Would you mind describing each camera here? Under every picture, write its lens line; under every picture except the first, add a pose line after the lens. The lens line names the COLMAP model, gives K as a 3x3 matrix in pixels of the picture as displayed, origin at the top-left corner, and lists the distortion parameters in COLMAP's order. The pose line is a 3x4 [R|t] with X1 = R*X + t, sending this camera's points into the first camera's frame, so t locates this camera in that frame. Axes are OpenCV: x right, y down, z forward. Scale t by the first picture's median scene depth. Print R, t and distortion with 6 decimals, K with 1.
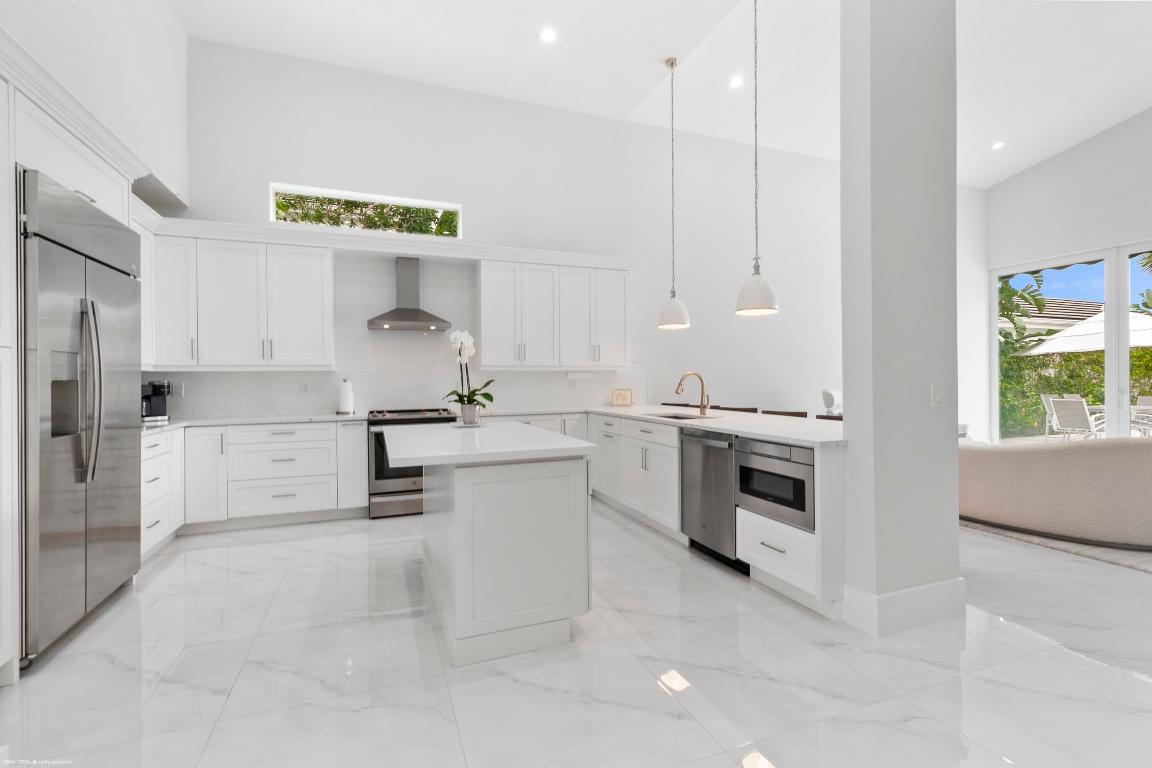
lens RADIAL K [[516.3, 0, 572.5], [0, 516.3, 378.6], [0, 0, 1]] dist [-0.001707, -0.000535]
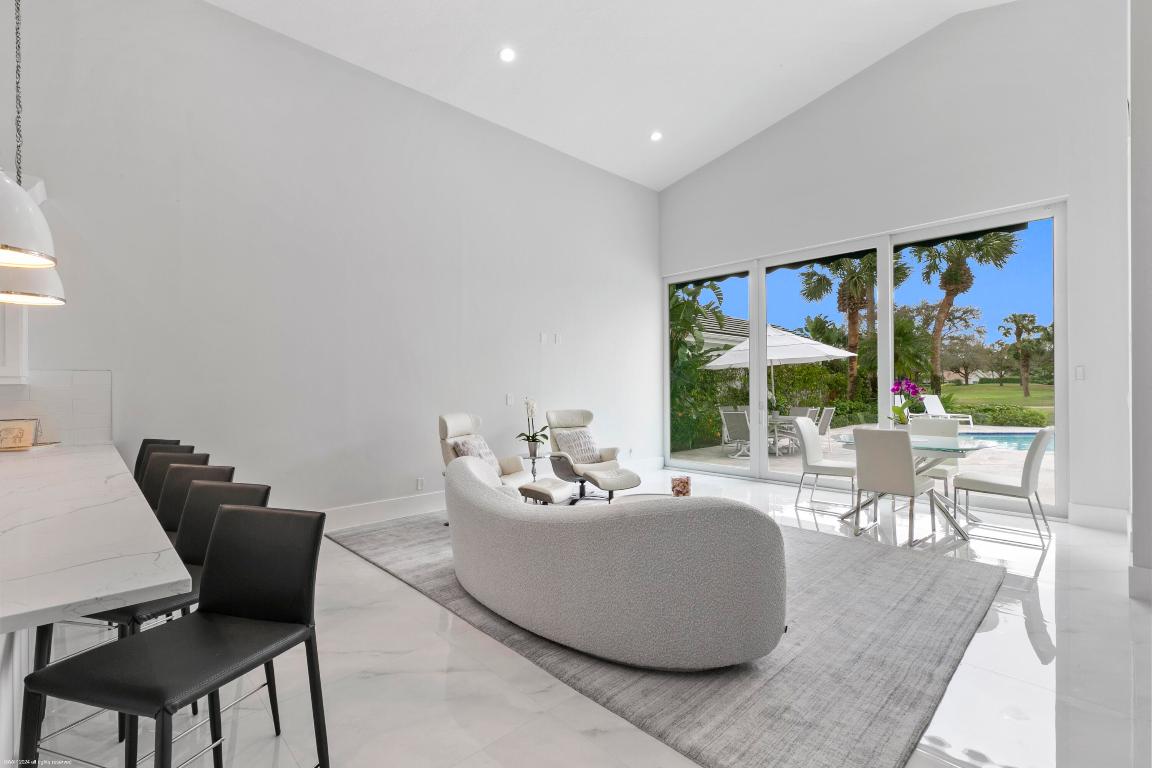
lens RADIAL K [[516.3, 0, 572.8], [0, 516.3, 383.2], [0, 0, 1]] dist [-0.001707, -0.000535]
pose [[0.922536, 0.006070, 0.385863, 0.272369], [-0.003318, 0.999964, -0.007798, -0.008938], [-0.385897, 0.005913, 0.922523, 0.177357]]
